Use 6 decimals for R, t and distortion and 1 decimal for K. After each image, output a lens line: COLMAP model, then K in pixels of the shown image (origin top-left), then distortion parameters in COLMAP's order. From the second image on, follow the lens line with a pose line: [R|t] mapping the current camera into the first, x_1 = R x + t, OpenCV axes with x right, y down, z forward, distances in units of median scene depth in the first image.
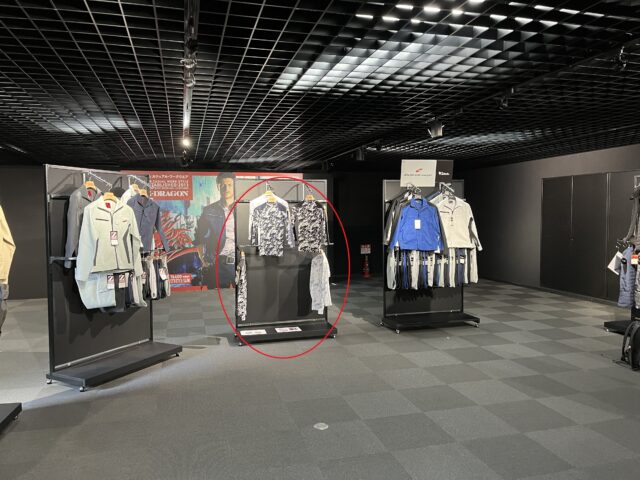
lens RADIAL K [[486.7, 0, 316.0], [0, 486.7, 240.7], [0, 0, 1]] dist [0.062340, -0.074474]
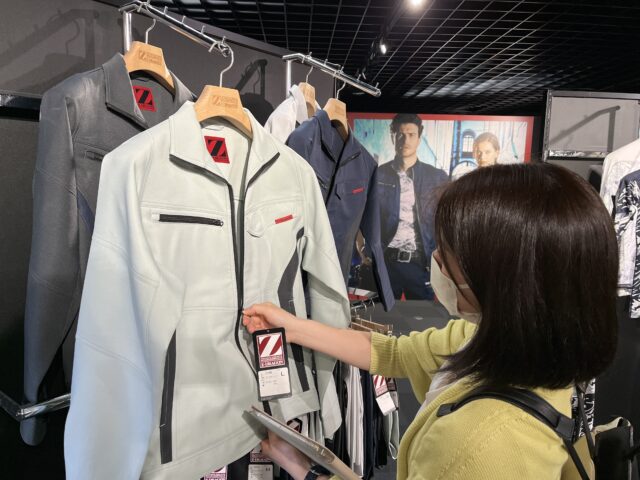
lens RADIAL K [[486.7, 0, 321.9], [0, 486.7, 238.2], [0, 0, 1]] dist [0.062340, -0.074474]
pose [[0.976940, 0.051504, -0.207211, -0.307829], [-0.037936, 0.996900, 0.068929, -0.045519], [0.210118, -0.059479, 0.975865, 0.741121]]
